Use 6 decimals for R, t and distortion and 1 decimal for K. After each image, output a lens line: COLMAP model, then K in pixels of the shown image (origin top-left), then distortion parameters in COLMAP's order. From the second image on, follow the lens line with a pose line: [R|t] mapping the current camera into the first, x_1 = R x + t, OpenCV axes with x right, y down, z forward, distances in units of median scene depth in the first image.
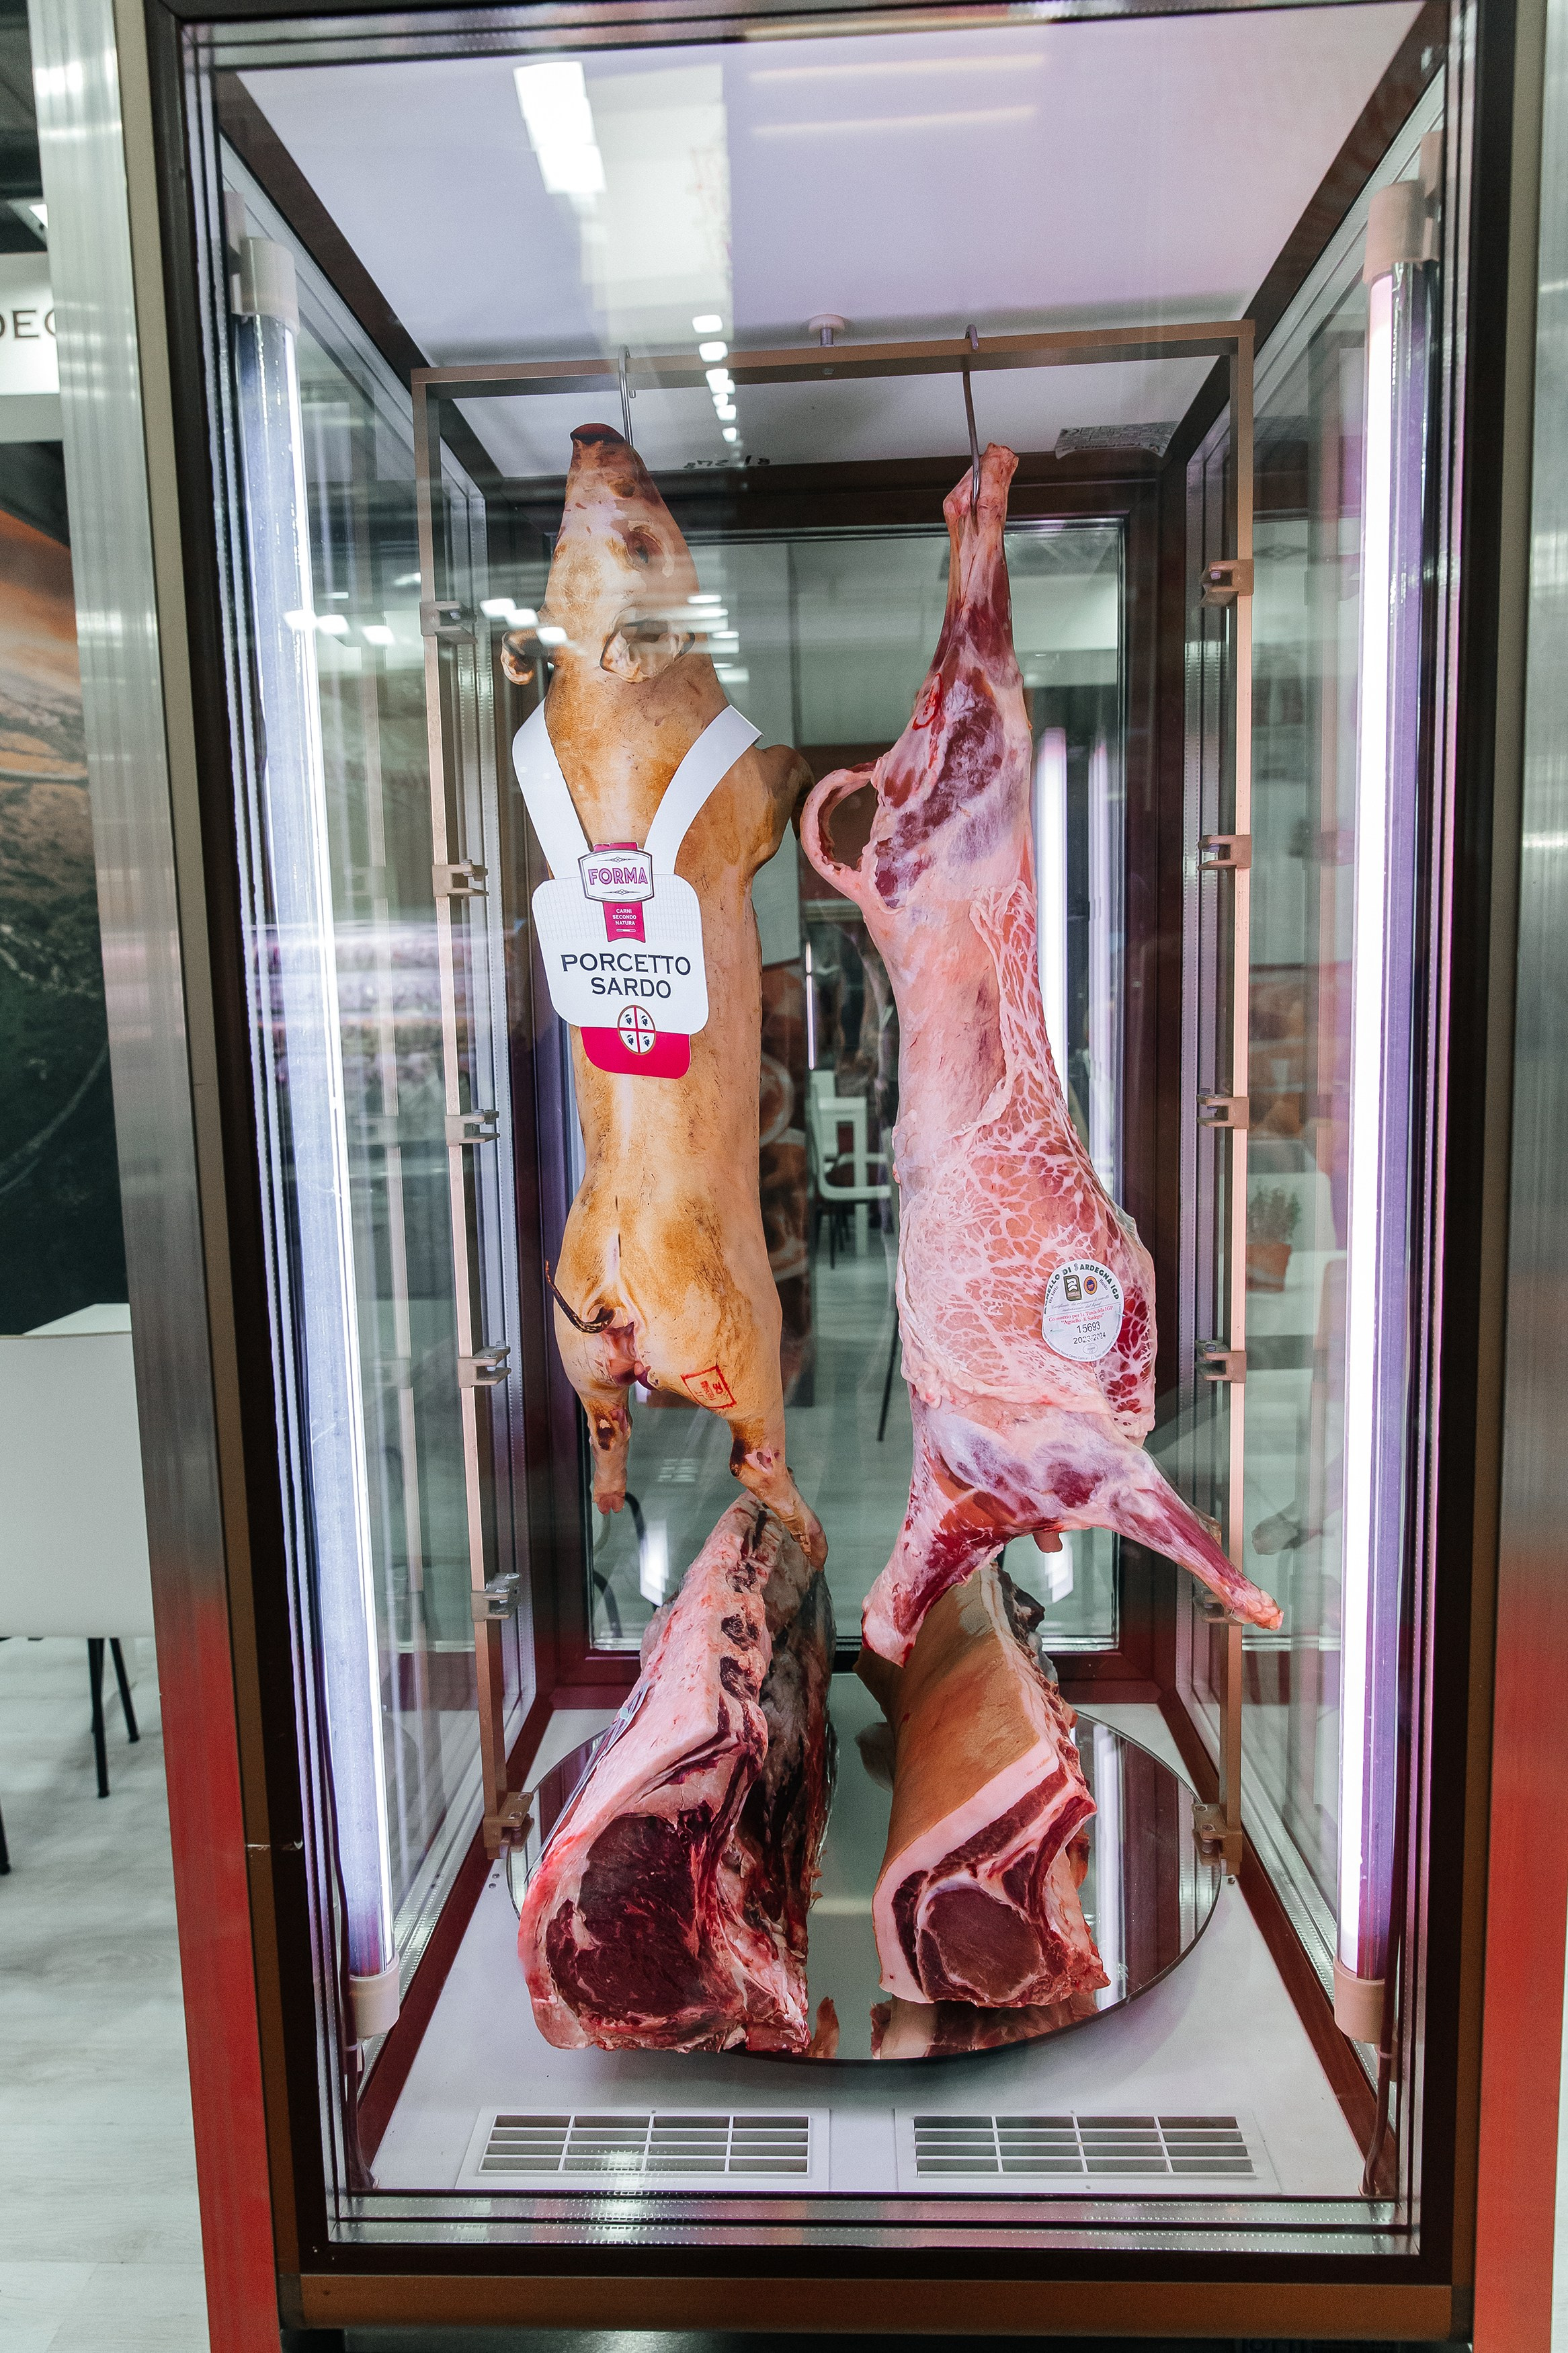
lens RADIAL K [[1561.8, 0, 784.0], [0, 1561.8, 1176.5], [0, 0, 1]] dist [0.009462, 0.003860]
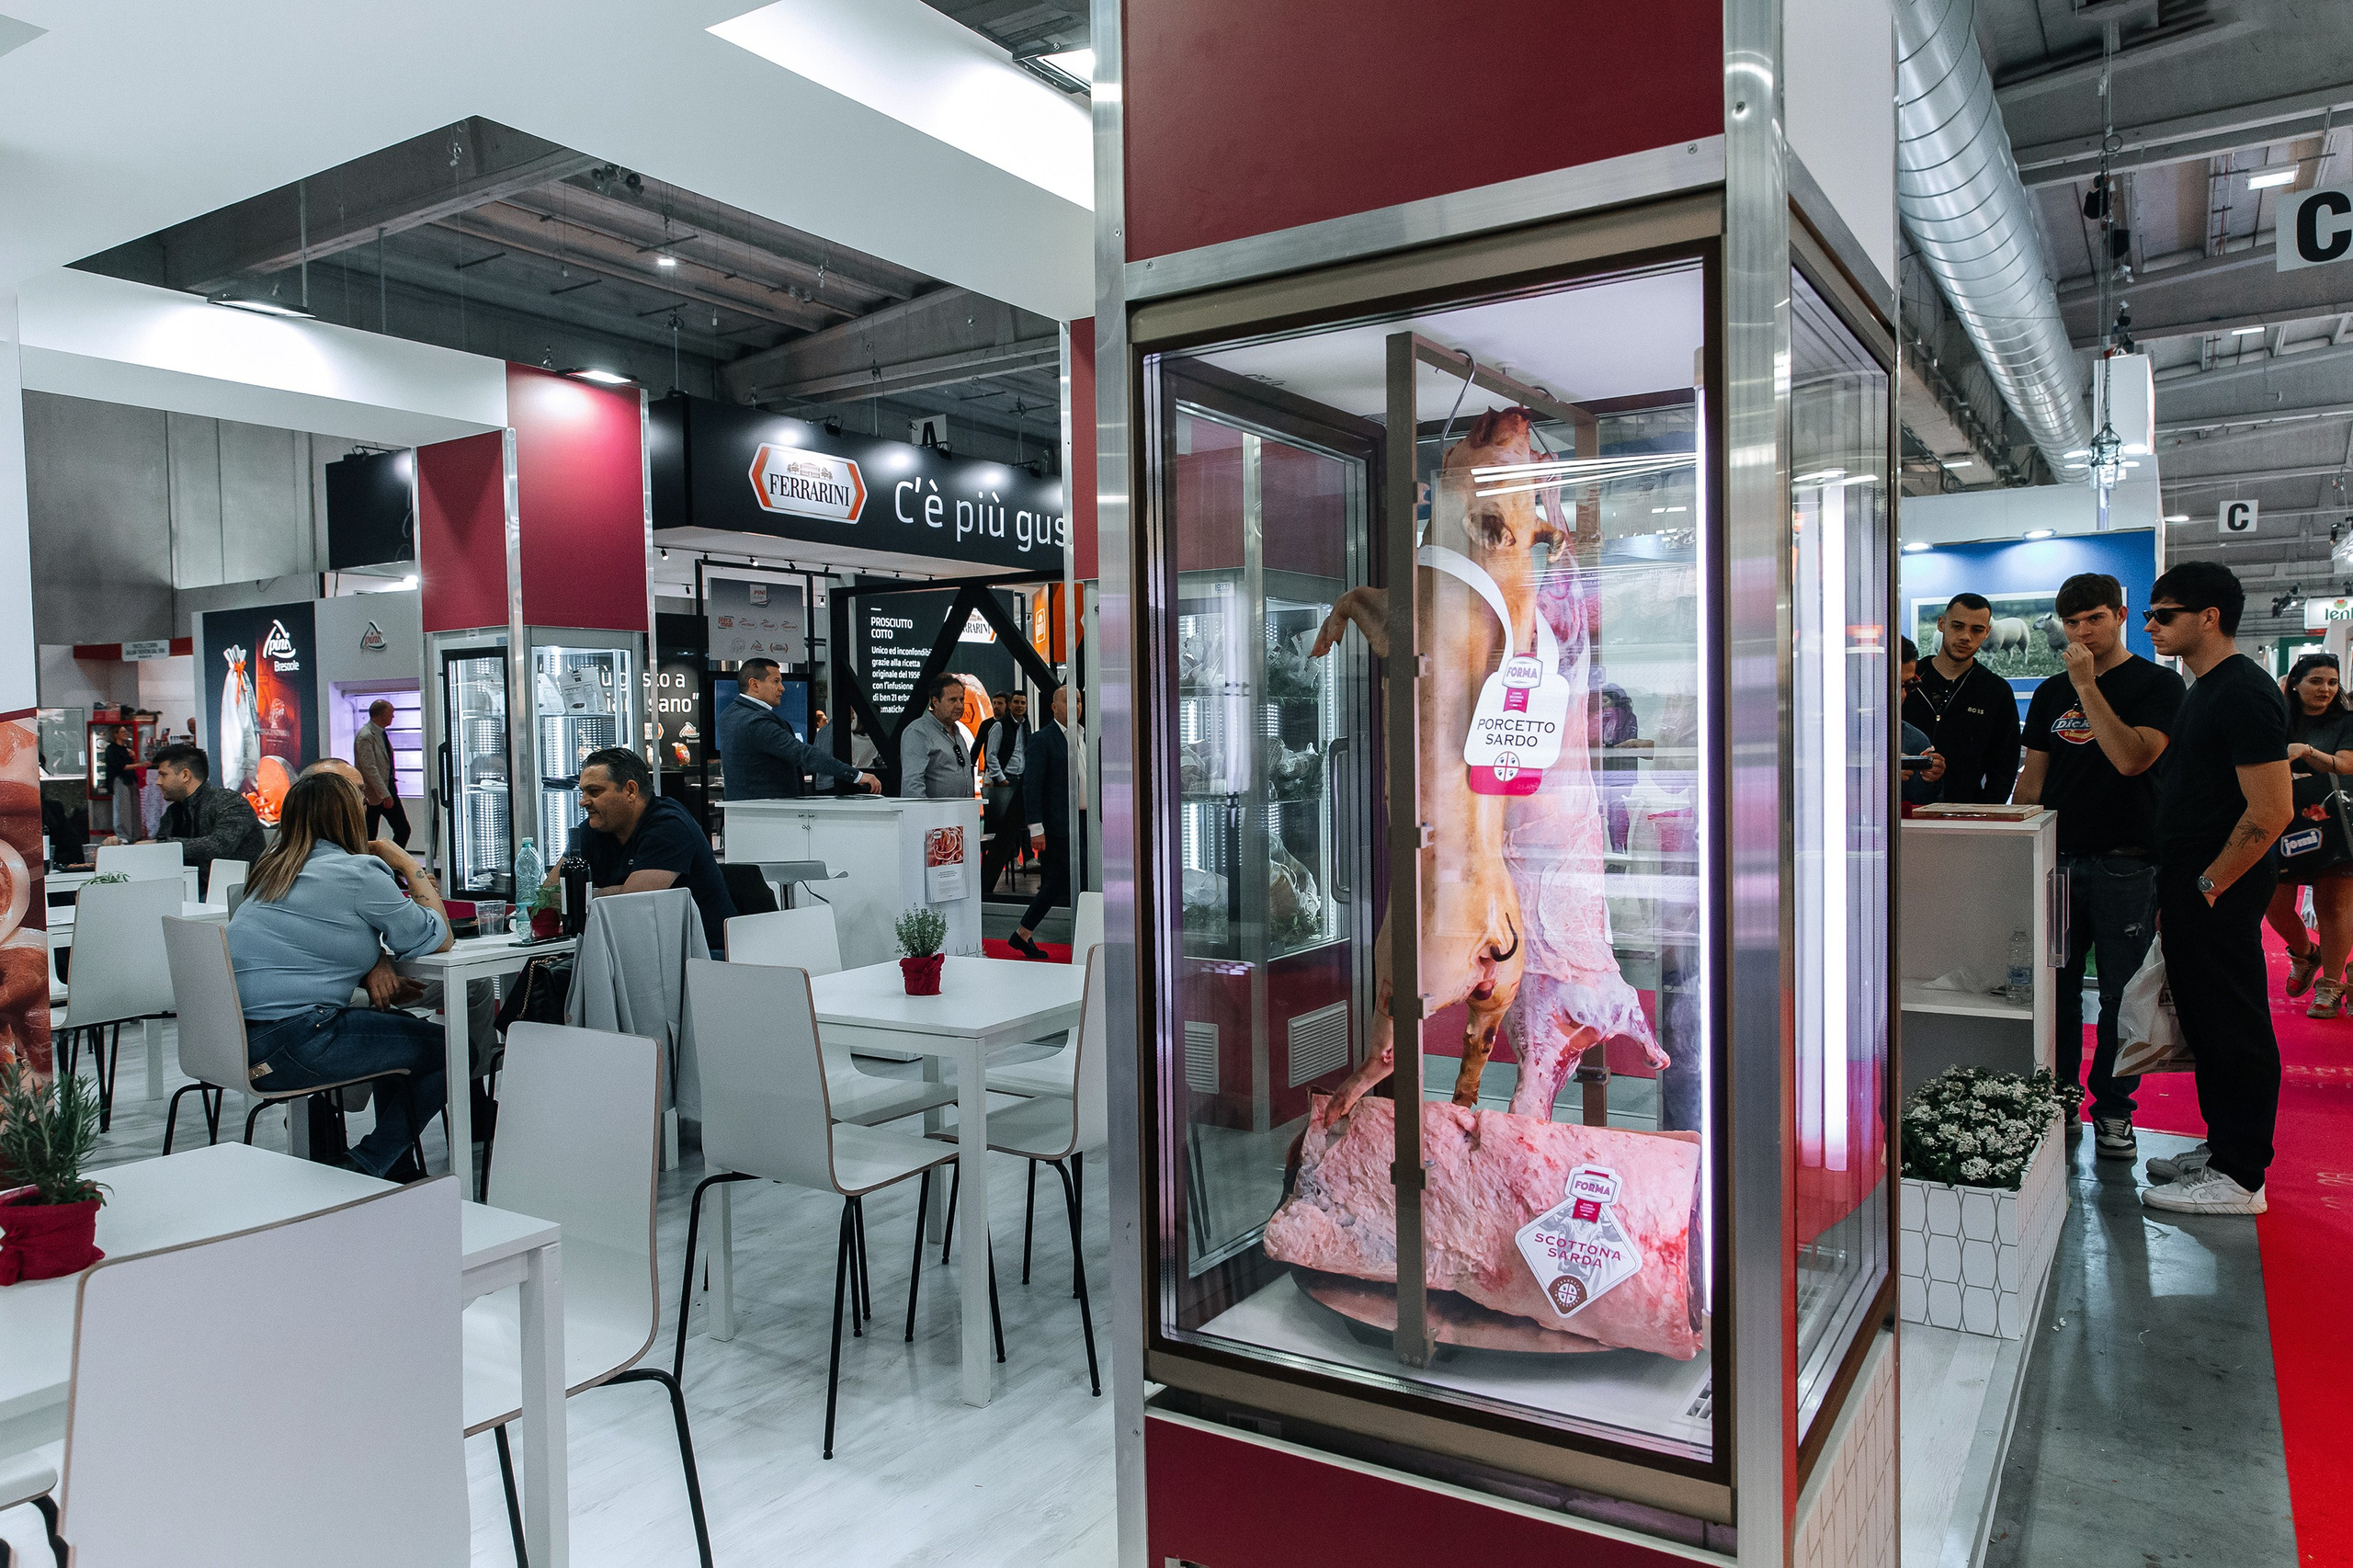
lens RADIAL K [[1562.0, 0, 1176.5], [0, 1562.0, 784.0], [0, 0, 1]] dist [0.009462, 0.003860]
pose [[0.503509, -0.013928, 0.863878, -1.662141], [0.102097, 0.993824, -0.043484, -0.041333], [-0.857936, 0.110094, 0.501821, 0.492208]]
